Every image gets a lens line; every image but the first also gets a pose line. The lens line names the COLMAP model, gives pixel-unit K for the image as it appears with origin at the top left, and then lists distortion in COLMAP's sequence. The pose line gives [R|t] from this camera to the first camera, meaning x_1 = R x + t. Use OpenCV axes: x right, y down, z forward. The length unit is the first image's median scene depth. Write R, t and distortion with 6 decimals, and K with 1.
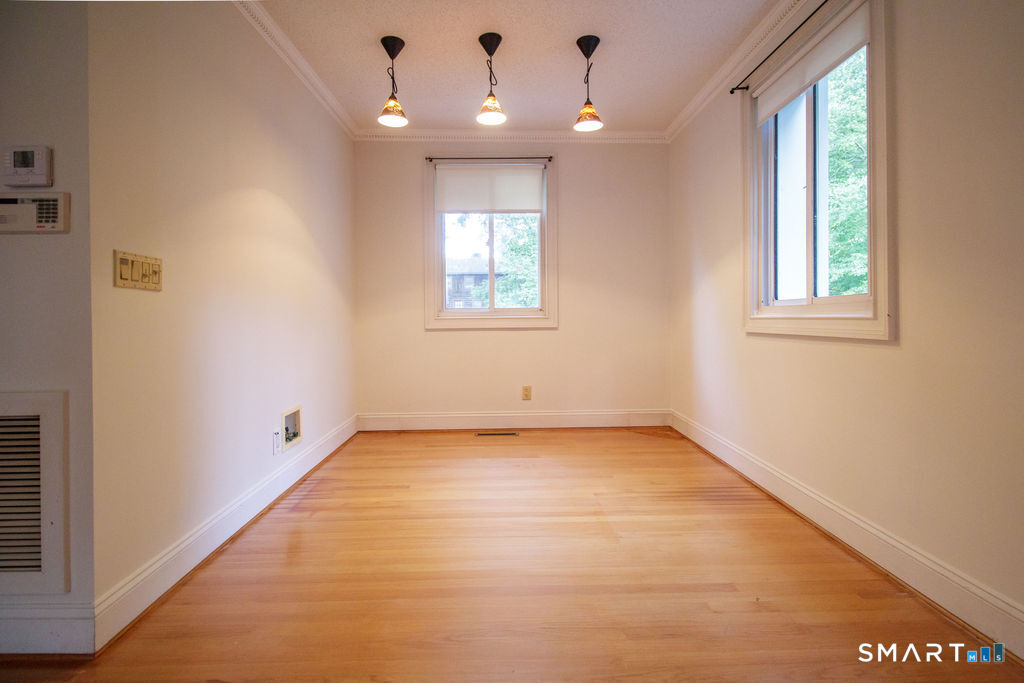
lens RADIAL K [[485.1, 0, 512.6], [0, 485.1, 316.8], [0, 0, 1]] dist [-0.000351, 0.000127]
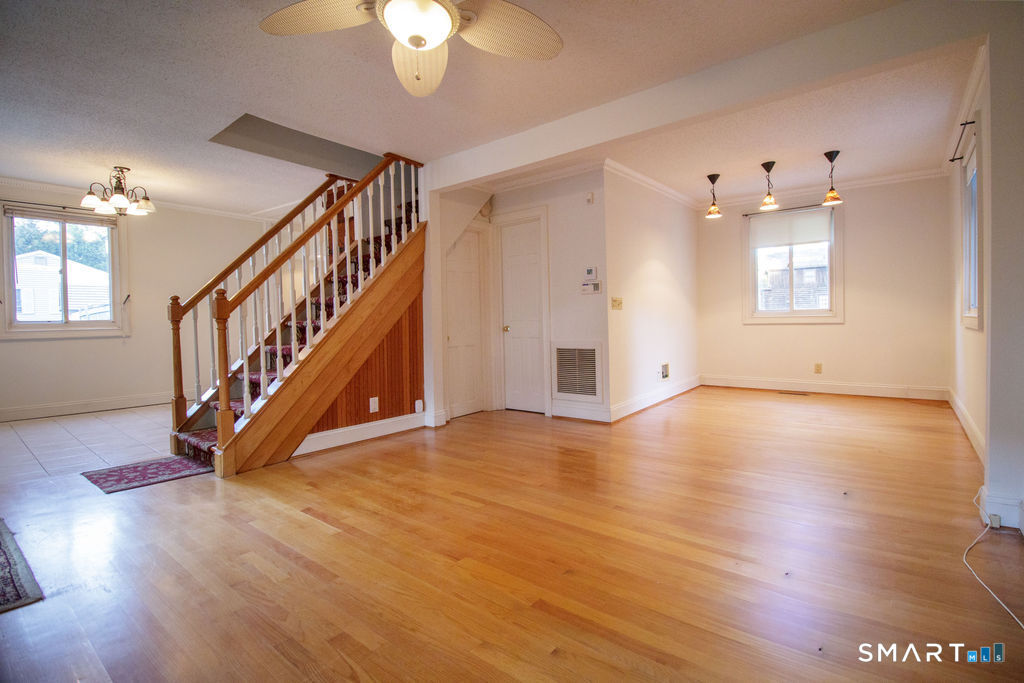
lens RADIAL K [[476.8, 0, 528.0], [0, 476.8, 321.5], [0, 0, 1]] dist [0.000058, -0.010430]
pose [[0.775044, -0.001474, -0.631905, 0.356772], [0.013744, 0.999800, 0.014525, -0.019651], [0.631757, -0.019943, 0.774910, -0.893031]]
